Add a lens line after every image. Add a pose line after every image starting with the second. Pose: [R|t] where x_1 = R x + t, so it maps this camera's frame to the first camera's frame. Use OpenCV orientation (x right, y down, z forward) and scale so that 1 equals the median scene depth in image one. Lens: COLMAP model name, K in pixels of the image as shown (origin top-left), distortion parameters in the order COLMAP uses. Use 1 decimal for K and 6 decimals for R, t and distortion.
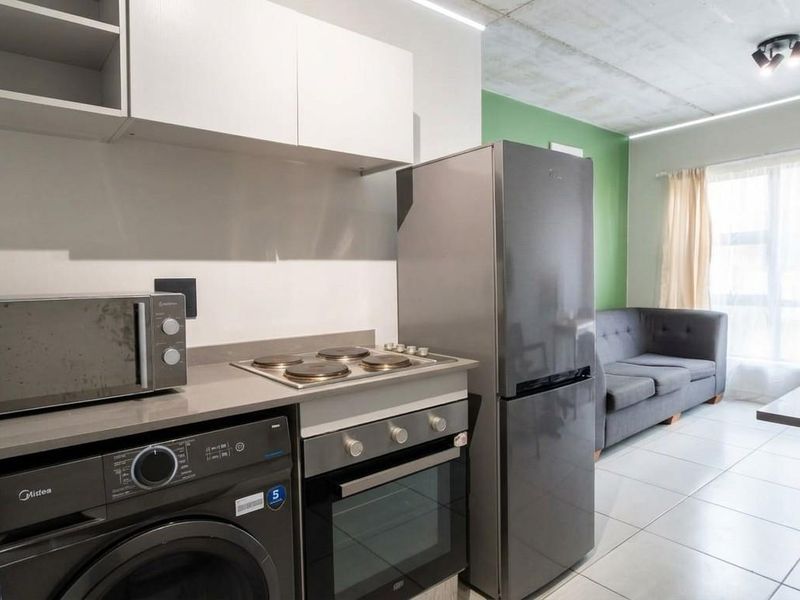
lens RADIAL K [[487.9, 0, 406.0], [0, 487.9, 309.5], [0, 0, 1]] dist [0.018405, -0.000856]
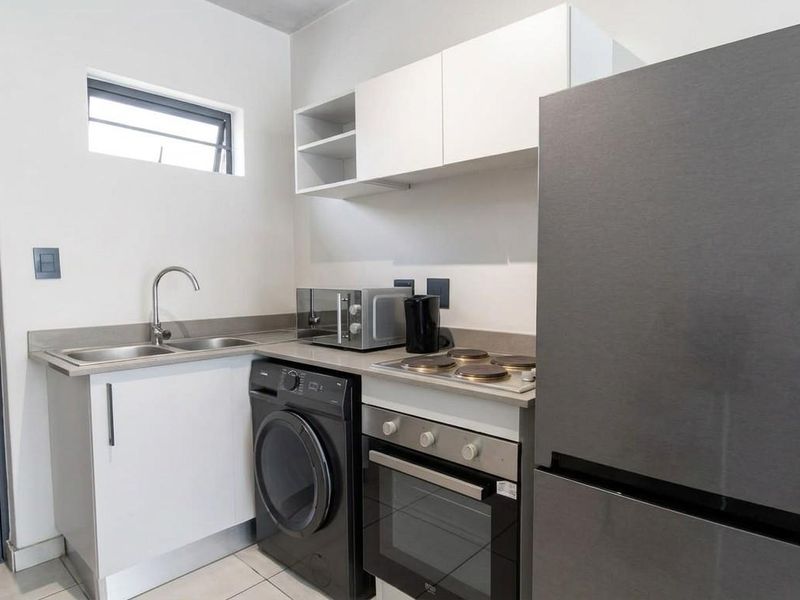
lens RADIAL K [[487.9, 0, 398.7], [0, 487.9, 302.4], [0, 0, 1]] dist [0.018405, -0.000856]
pose [[0.160217, 0.076675, -0.984099, 0.515106], [-0.068613, 0.995432, 0.066388, -0.048012], [0.984694, 0.056885, 0.164746, 0.409893]]
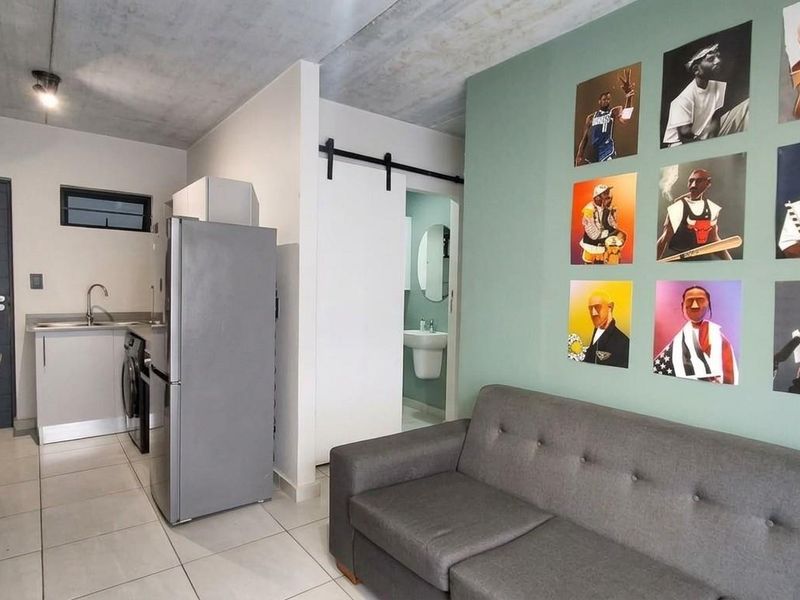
lens RADIAL K [[487.9, 0, 404.2], [0, 487.9, 298.9], [0, 0, 1]] dist [0.018405, -0.000856]
pose [[-0.019412, 0.064439, -0.997733, 0.986142], [-0.096512, 0.993140, 0.066020, -0.136535], [0.995142, 0.097575, -0.013059, 0.925848]]
